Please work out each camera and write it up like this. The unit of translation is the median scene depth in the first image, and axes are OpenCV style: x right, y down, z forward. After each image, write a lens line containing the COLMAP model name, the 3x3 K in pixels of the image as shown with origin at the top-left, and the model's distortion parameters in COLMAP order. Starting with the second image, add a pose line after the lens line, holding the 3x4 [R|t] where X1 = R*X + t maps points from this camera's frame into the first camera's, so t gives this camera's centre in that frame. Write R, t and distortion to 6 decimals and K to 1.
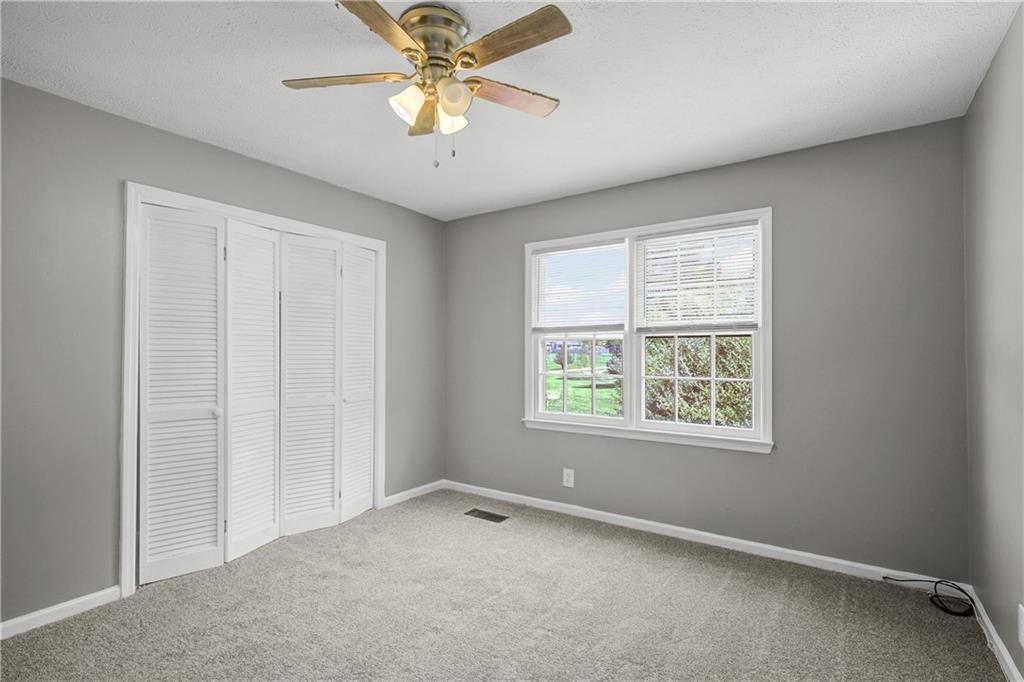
lens RADIAL K [[456.7, 0, 525.1], [0, 456.7, 342.6], [0, 0, 1]] dist [0.000296, 0.000268]
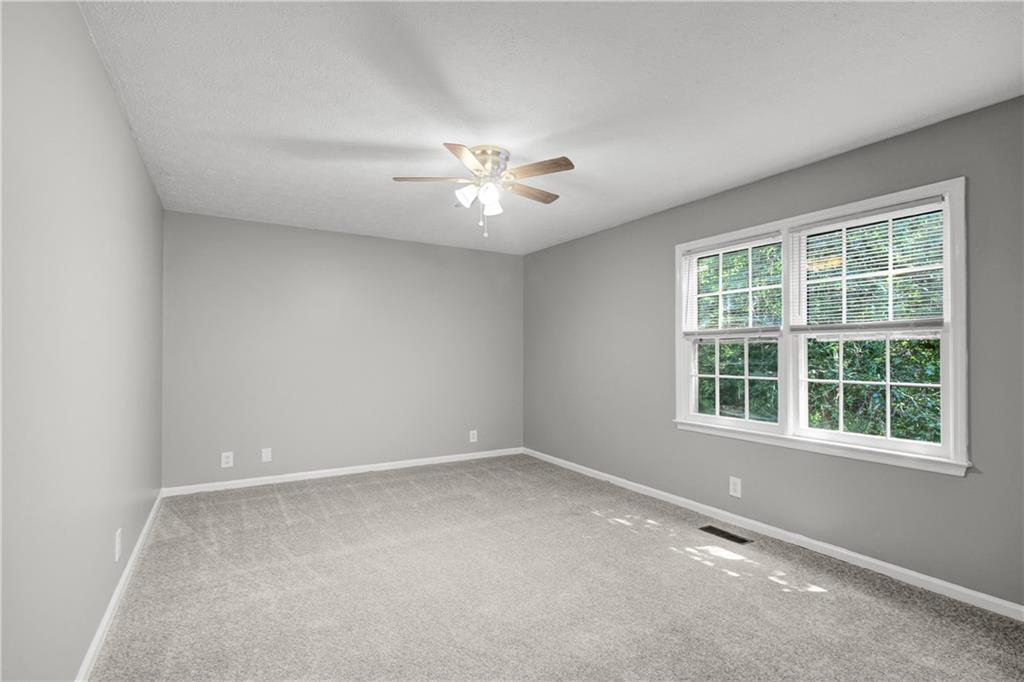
lens RADIAL K [[470.9, 0, 515.7], [0, 470.9, 350.2], [0, 0, 1]] dist [0.000540, -0.000030]
pose [[0.900890, -0.002560, -0.434040, 0.172631], [0.008230, 0.999904, 0.011186, -0.001664], [0.433970, -0.013649, 0.900824, -0.111028]]
